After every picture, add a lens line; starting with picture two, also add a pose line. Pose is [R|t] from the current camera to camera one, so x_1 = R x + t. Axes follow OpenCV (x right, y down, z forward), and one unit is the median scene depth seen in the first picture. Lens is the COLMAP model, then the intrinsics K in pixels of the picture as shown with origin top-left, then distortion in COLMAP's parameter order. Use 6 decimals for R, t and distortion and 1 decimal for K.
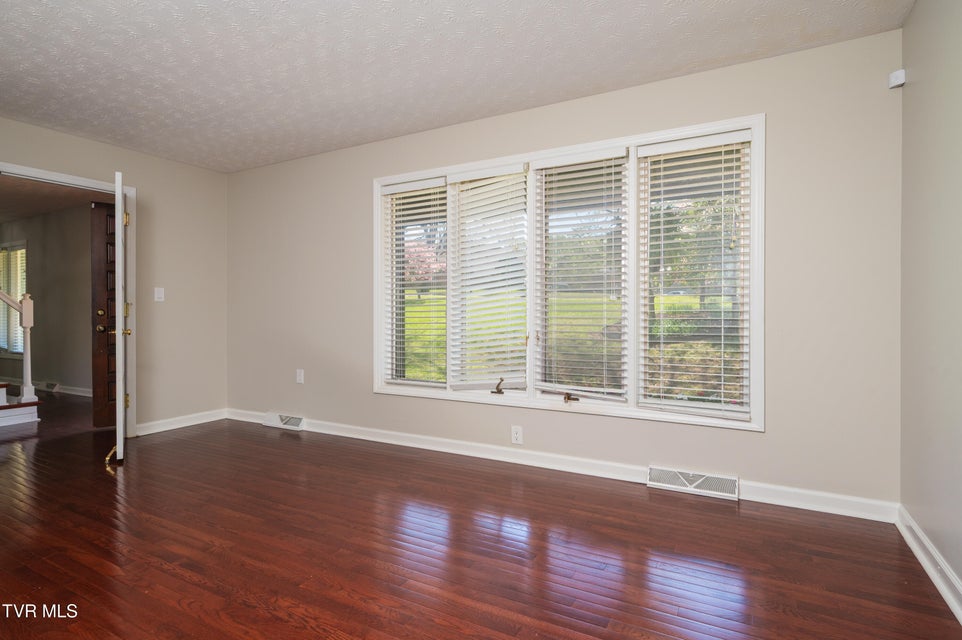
lens RADIAL K [[459.4, 0, 480.8], [0, 459.4, 317.4], [0, 0, 1]] dist [0.017576, 0.000143]
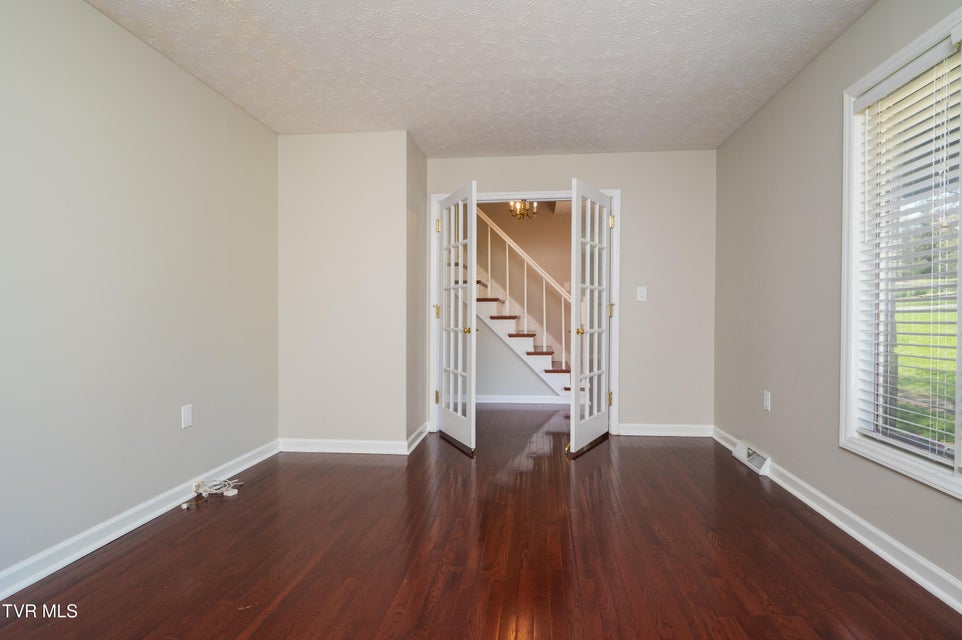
lens RADIAL K [[514.4, 0, 480.9], [0, 514.4, 323.3], [0, 0, 1]] dist [-0.026362, -0.000546]
pose [[0.428398, 0.017994, -0.903411, 0.186856], [-0.012303, 0.999825, 0.014080, 0.000308], [0.903506, 0.005082, 0.428545, 0.341065]]
